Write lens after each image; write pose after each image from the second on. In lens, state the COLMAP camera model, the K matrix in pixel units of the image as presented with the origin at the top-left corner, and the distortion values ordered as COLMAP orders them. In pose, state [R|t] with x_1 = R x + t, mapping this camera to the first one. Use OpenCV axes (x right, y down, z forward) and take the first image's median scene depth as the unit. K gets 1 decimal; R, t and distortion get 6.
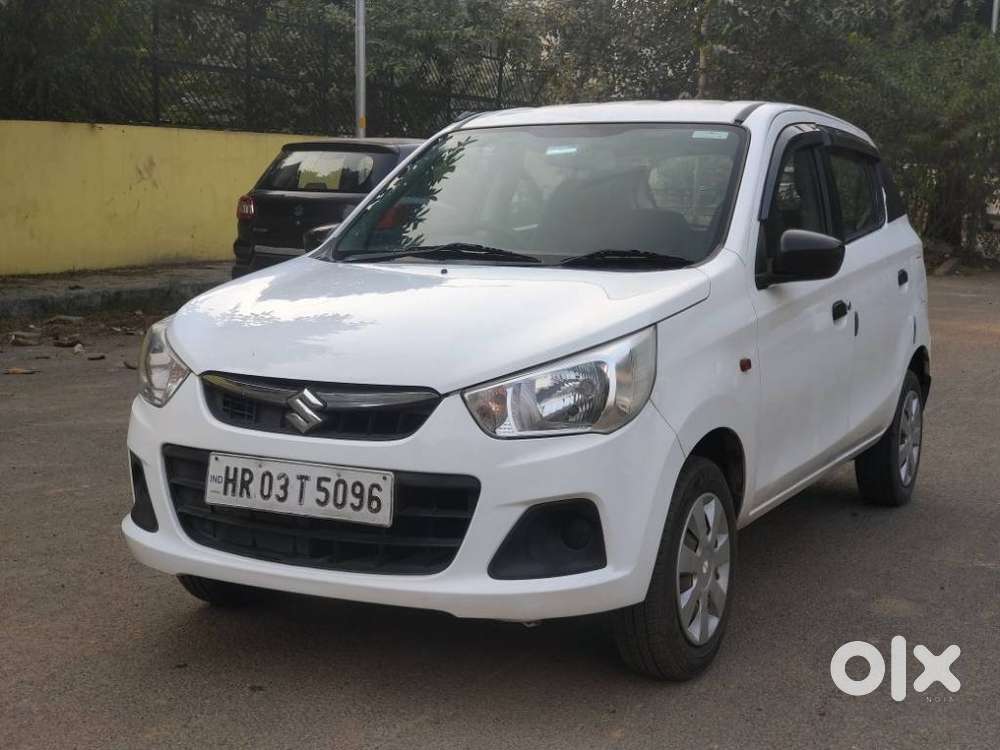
lens RADIAL K [[1470.9, 0, 500.9], [0, 1470.9, 379.8], [0, 0, 1]] dist [0.158477, 0.000000]
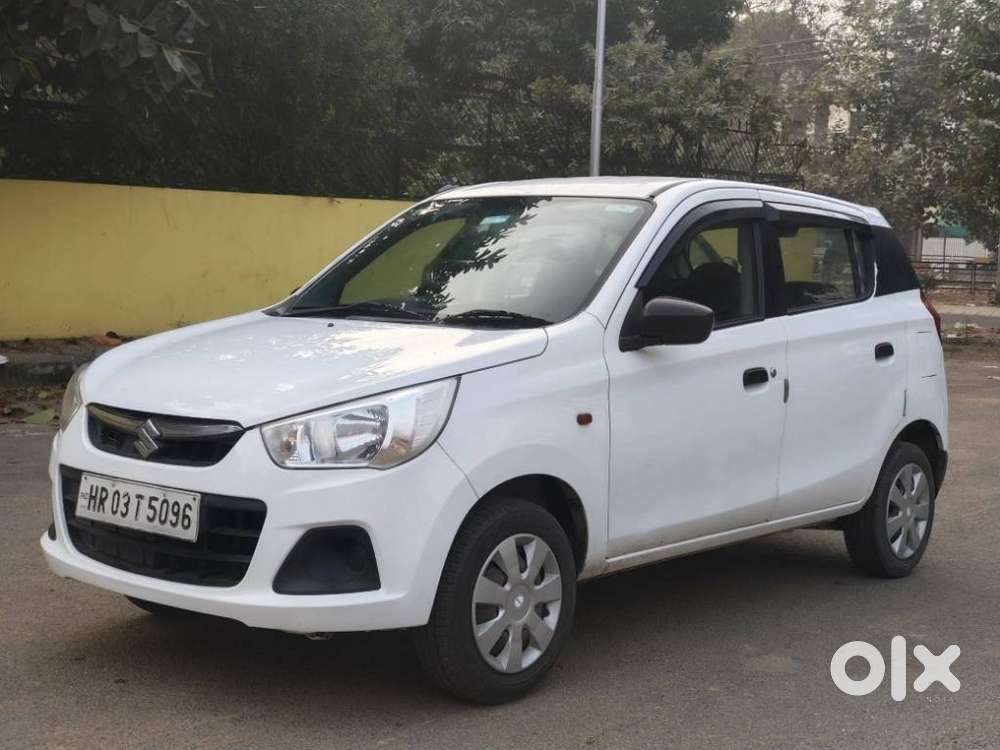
lens RADIAL K [[1470.9, 0, 499.6], [0, 1470.9, 369.8], [0, 0, 1]] dist [0.158477, 0.000000]
pose [[0.976069, 0.033688, -0.214835, 0.374756], [-0.045527, 0.997691, -0.050396, 0.012752], [0.212642, 0.058971, 0.975349, -0.075927]]
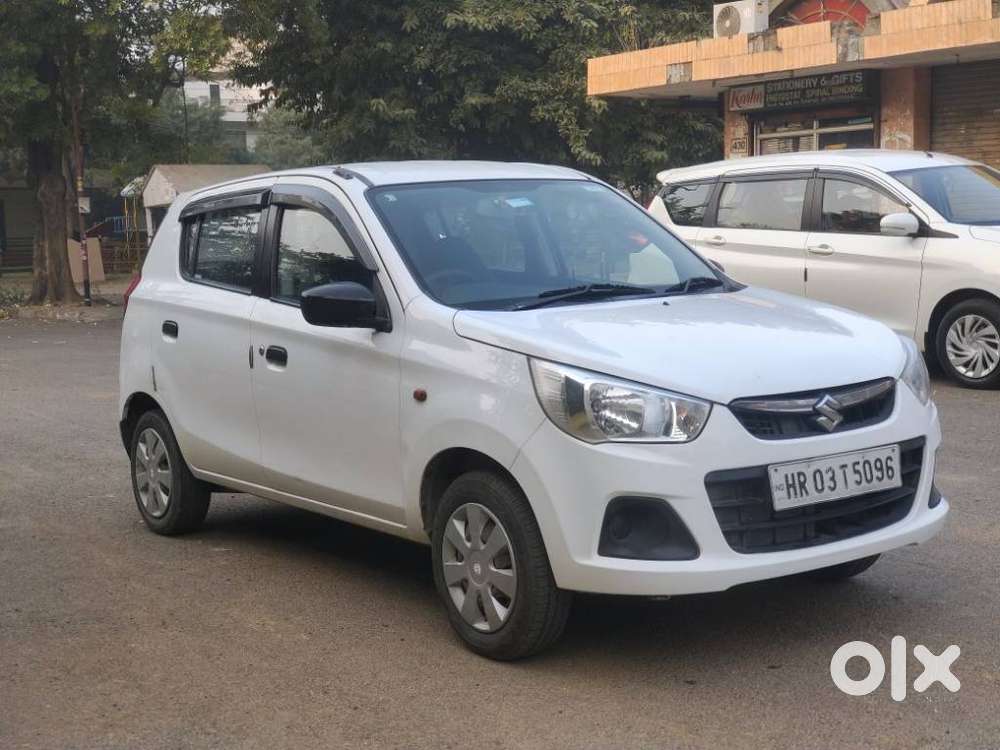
lens RADIAL K [[1470.9, 0, 496.5], [0, 1470.9, 381.2], [0, 0, 1]] dist [0.158477, 0.000000]
pose [[0.458727, -0.123477, 0.879956, -1.296417], [0.154177, 0.986338, 0.058031, -0.115074], [-0.875099, 0.109048, 0.471497, 0.644753]]
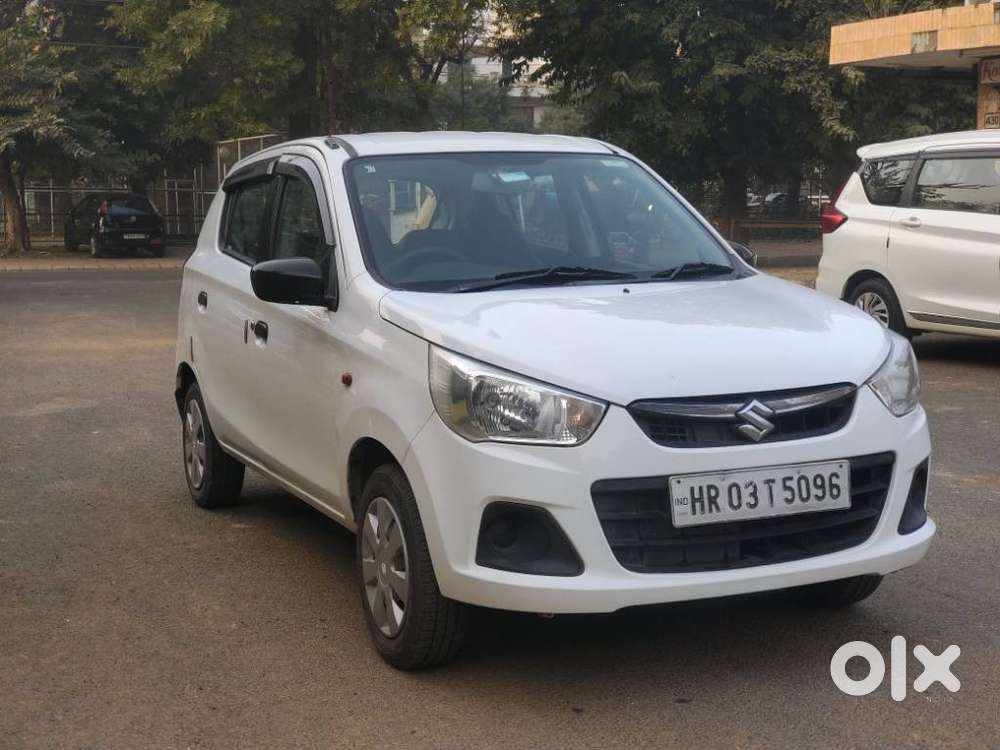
lens RADIAL K [[1470.9, 0, 501.0], [0, 1470.9, 378.1], [0, 0, 1]] dist [0.158477, 0.000000]
pose [[0.628821, -0.112224, 0.769409, -1.049931], [0.121739, 0.991536, 0.045128, -0.079064], [-0.767961, 0.065290, 0.637160, 0.442340]]
